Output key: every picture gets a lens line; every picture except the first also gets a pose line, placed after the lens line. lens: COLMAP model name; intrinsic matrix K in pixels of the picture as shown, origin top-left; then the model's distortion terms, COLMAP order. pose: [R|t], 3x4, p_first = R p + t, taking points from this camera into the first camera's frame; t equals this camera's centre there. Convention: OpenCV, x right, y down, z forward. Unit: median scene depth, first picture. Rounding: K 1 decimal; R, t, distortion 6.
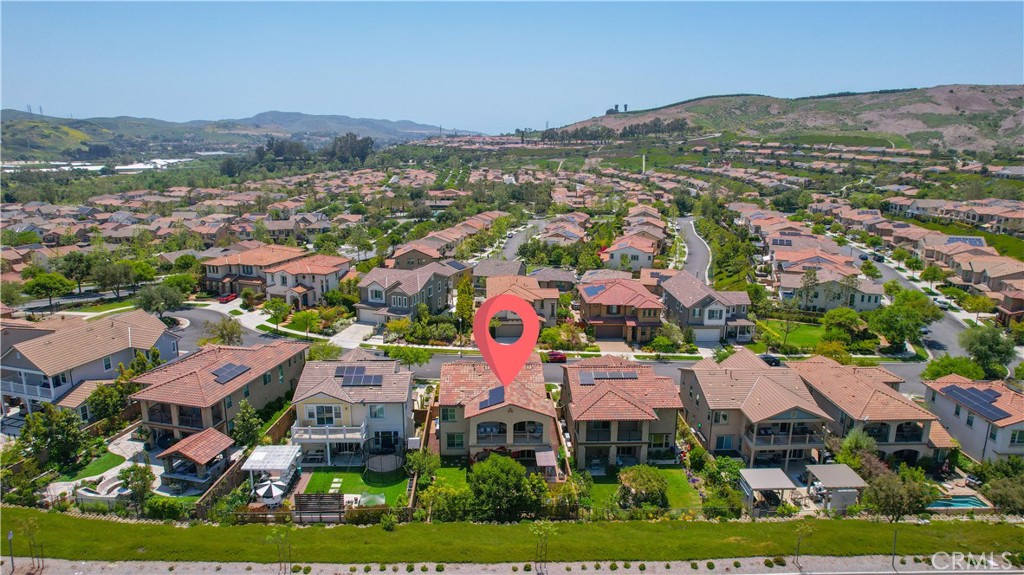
lens RADIAL K [[644.5, 0, 512.8], [0, 644.5, 285.6], [0, 0, 1]] dist [-0.051825, 0.021154]
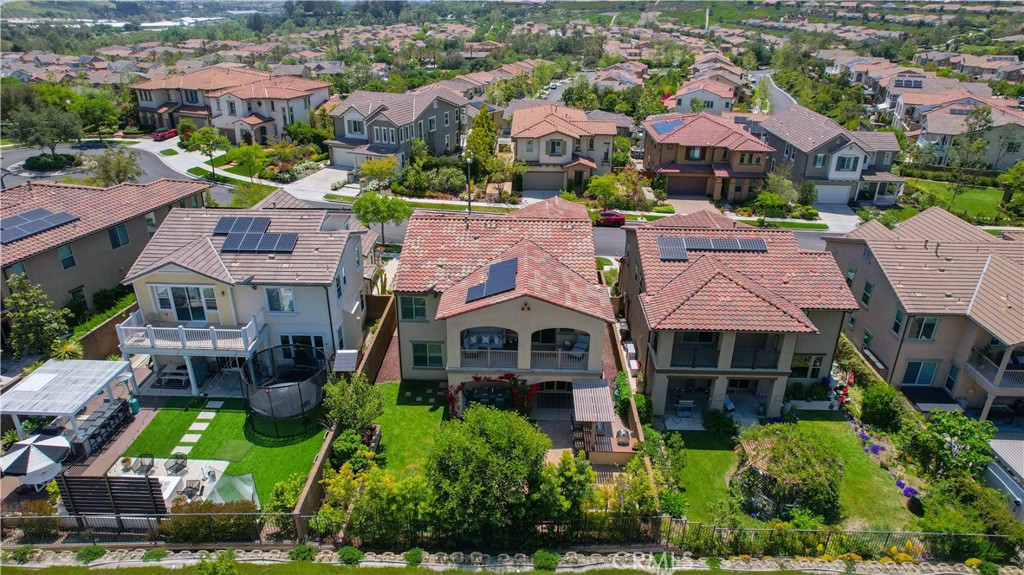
lens RADIAL K [[644.5, 0, 516.8], [0, 644.5, 286.0], [0, 0, 1]] dist [-0.051825, 0.021154]
pose [[0.997910, 0.028068, -0.058201, 0.009748], [-0.016249, 0.980789, 0.194392, 0.043305], [0.062539, -0.193040, 0.979196, 0.274610]]
